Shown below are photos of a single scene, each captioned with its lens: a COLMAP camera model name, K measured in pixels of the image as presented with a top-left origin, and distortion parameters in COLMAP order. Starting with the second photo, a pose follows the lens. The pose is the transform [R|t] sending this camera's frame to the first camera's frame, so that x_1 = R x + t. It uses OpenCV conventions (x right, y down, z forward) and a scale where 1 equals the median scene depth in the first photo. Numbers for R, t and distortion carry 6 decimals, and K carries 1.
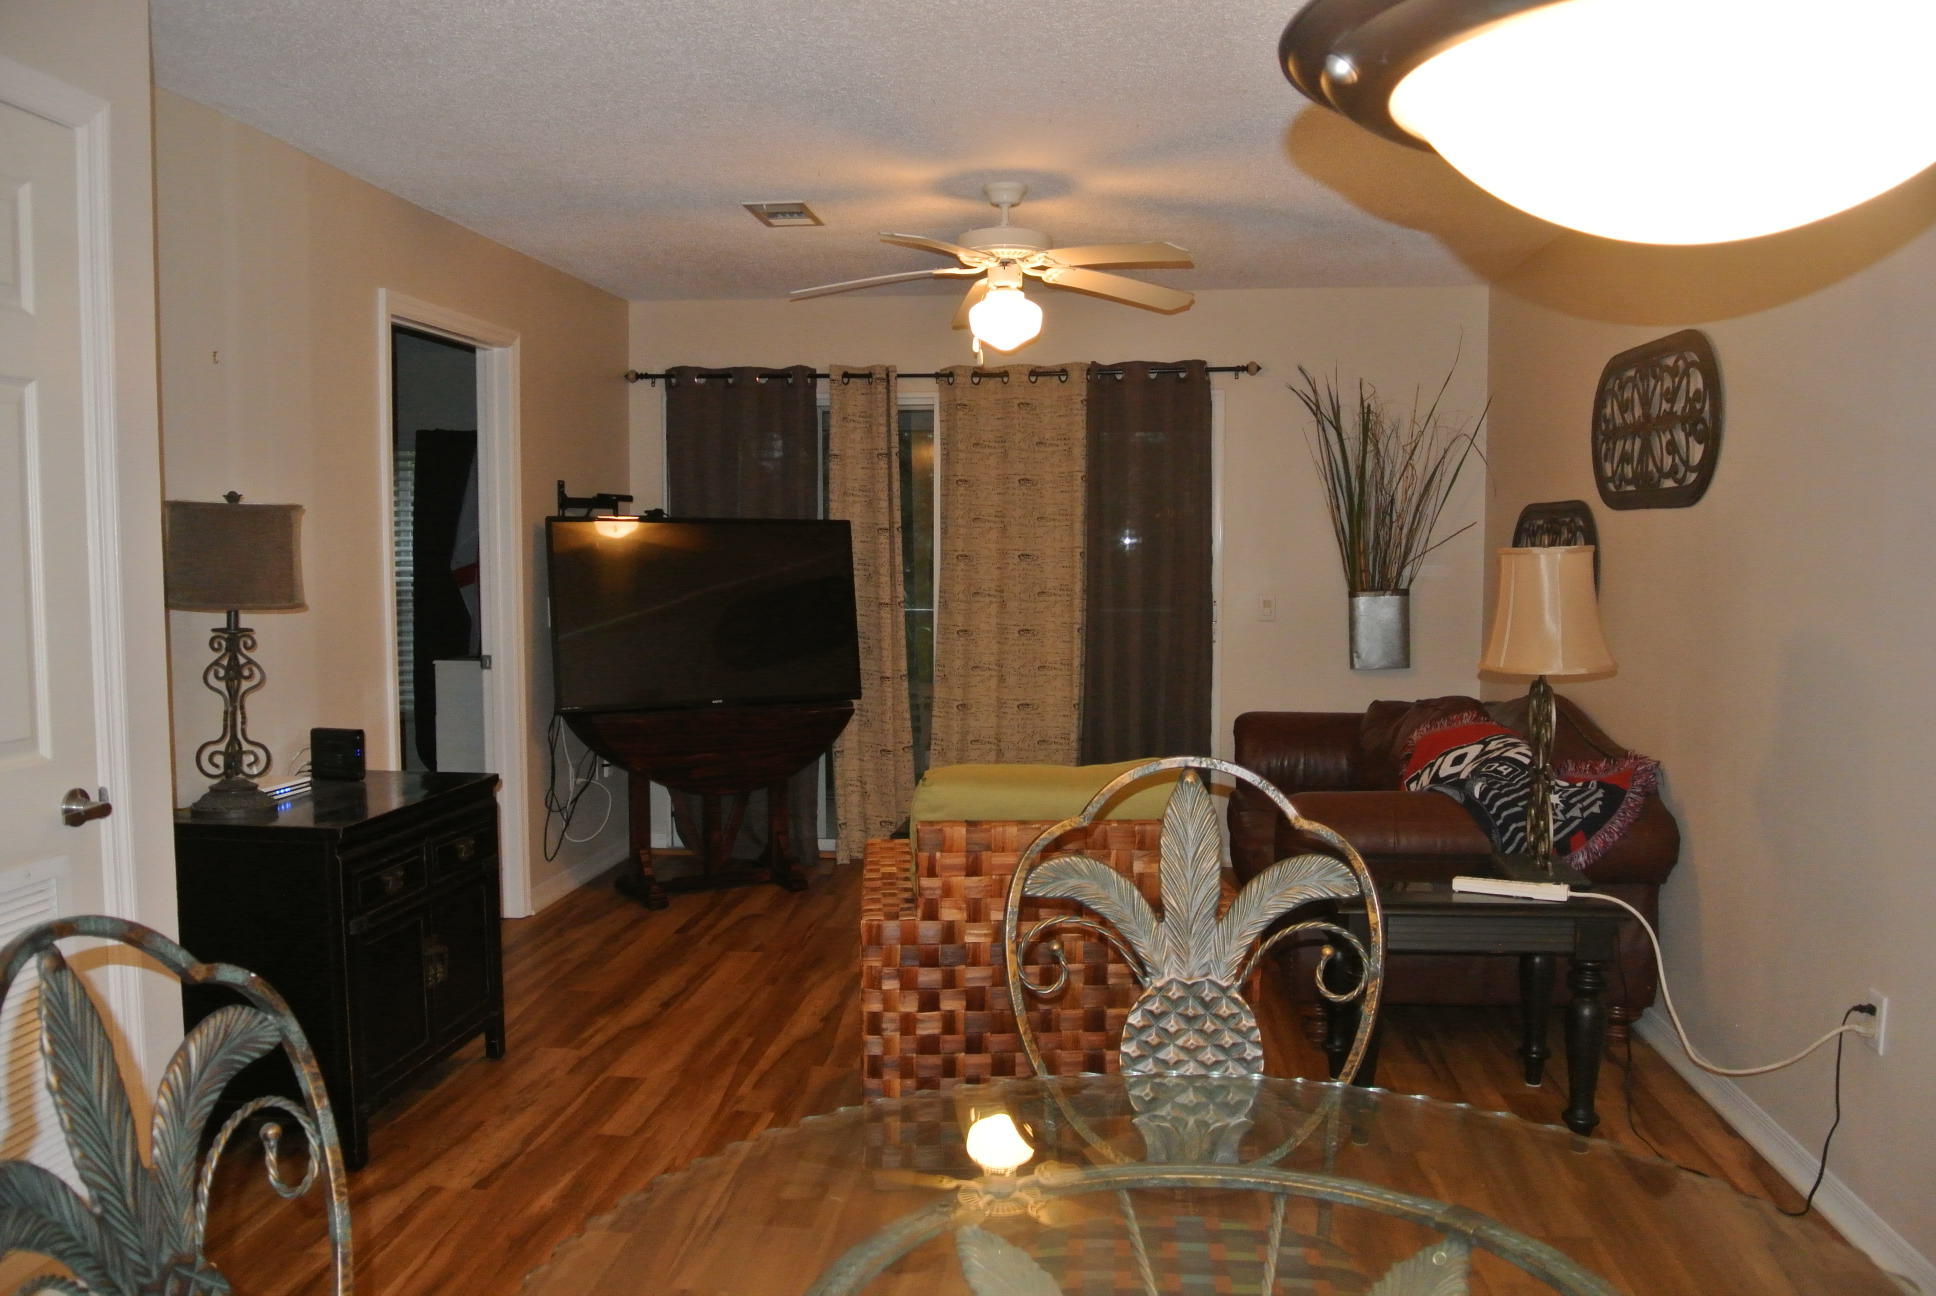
lens RADIAL K [[1496.7, 0, 965.1], [0, 1496.7, 645.5], [0, 0, 1]] dist [-0.070131, 0.007534]
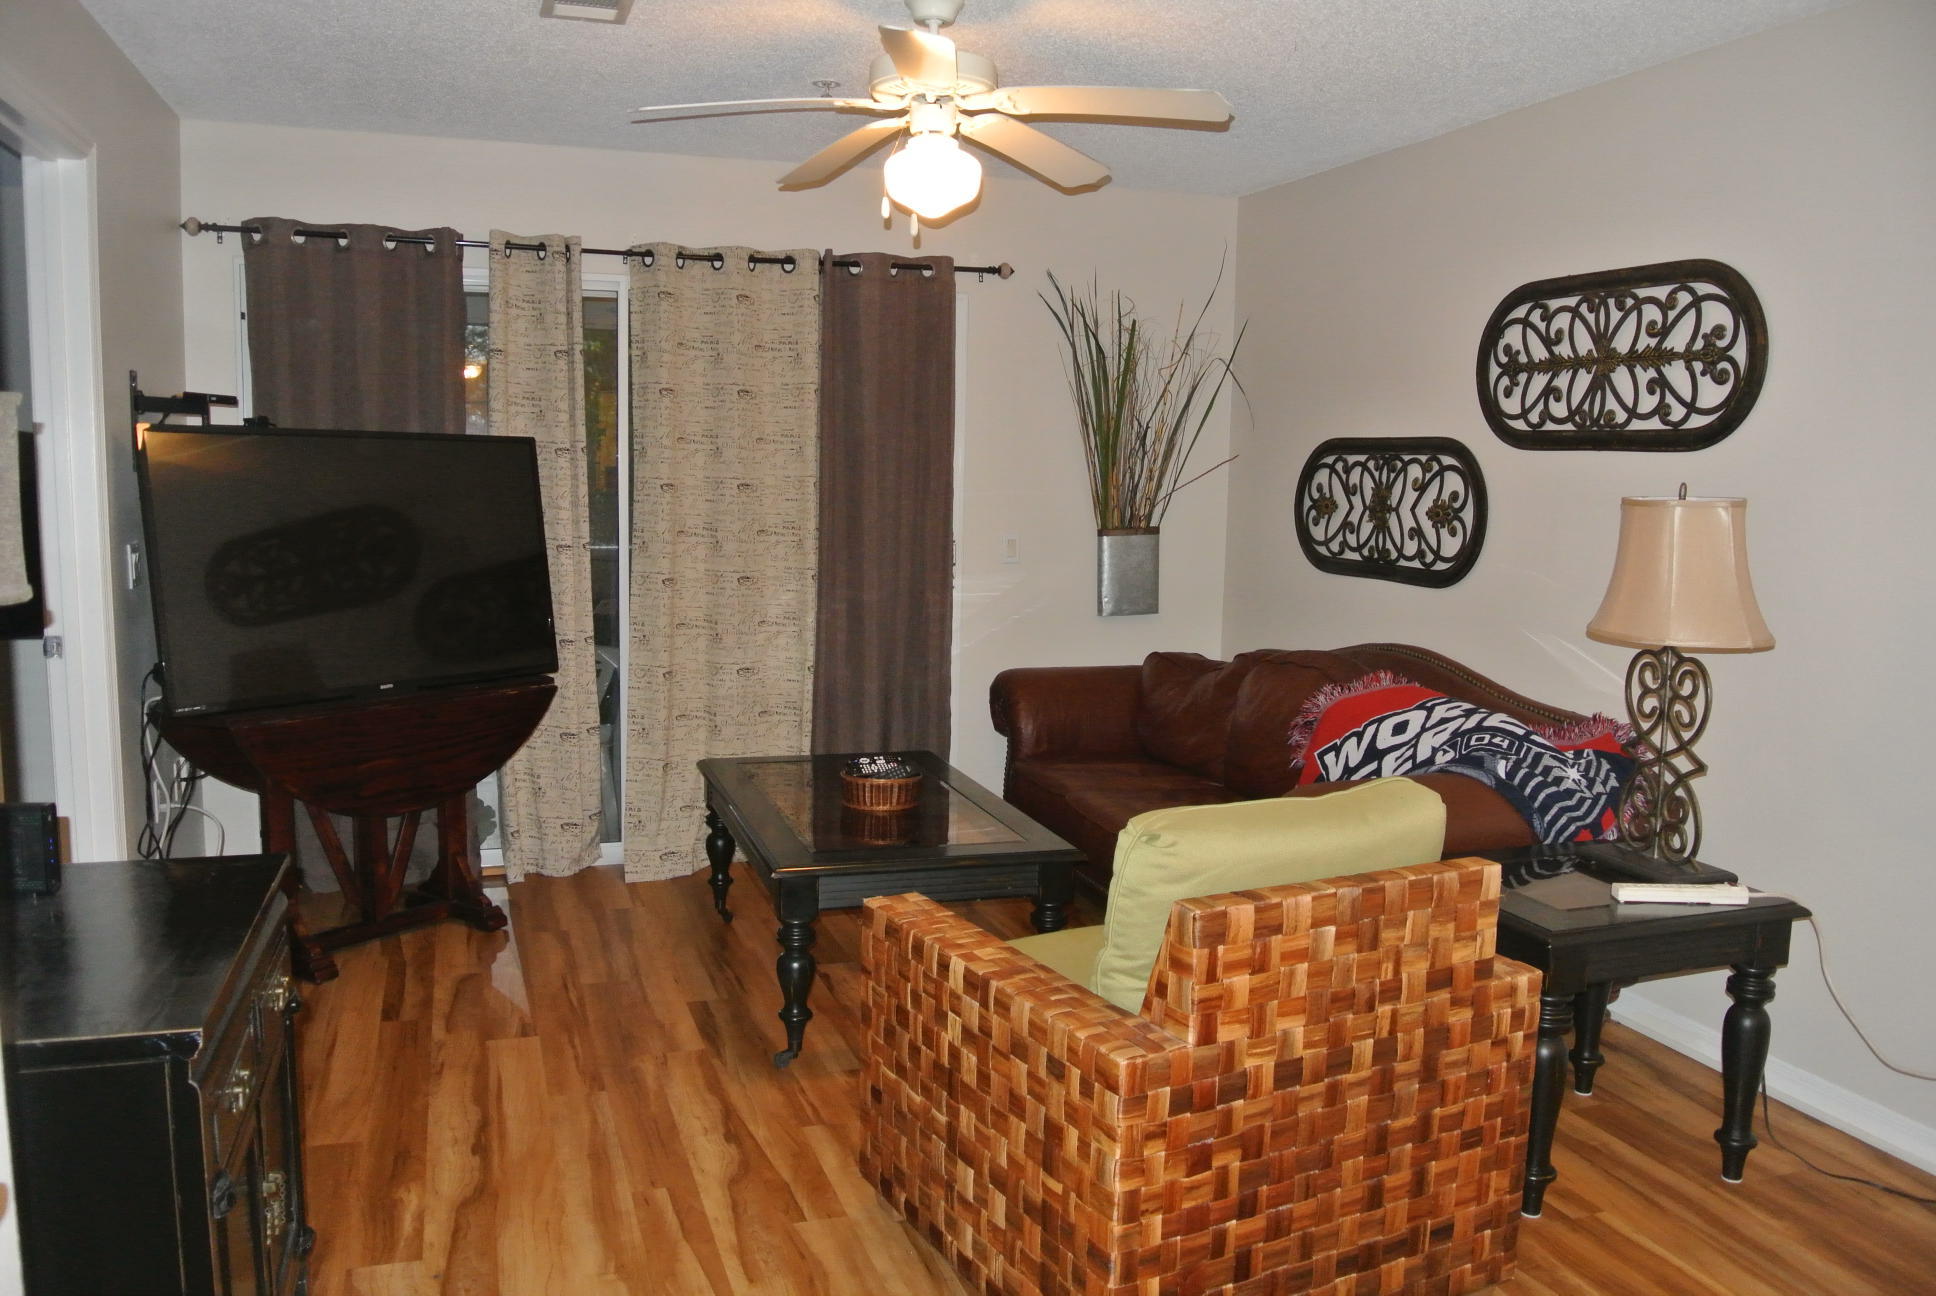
lens RADIAL K [[1496.7, 0, 968.5], [0, 1496.7, 651.7], [0, 0, 1]] dist [-0.070131, 0.007534]
pose [[0.906548, -0.035141, 0.420637, -0.193178], [0.010616, 0.998111, 0.060504, -0.017973], [-0.421969, -0.050385, 0.905209, 0.212932]]
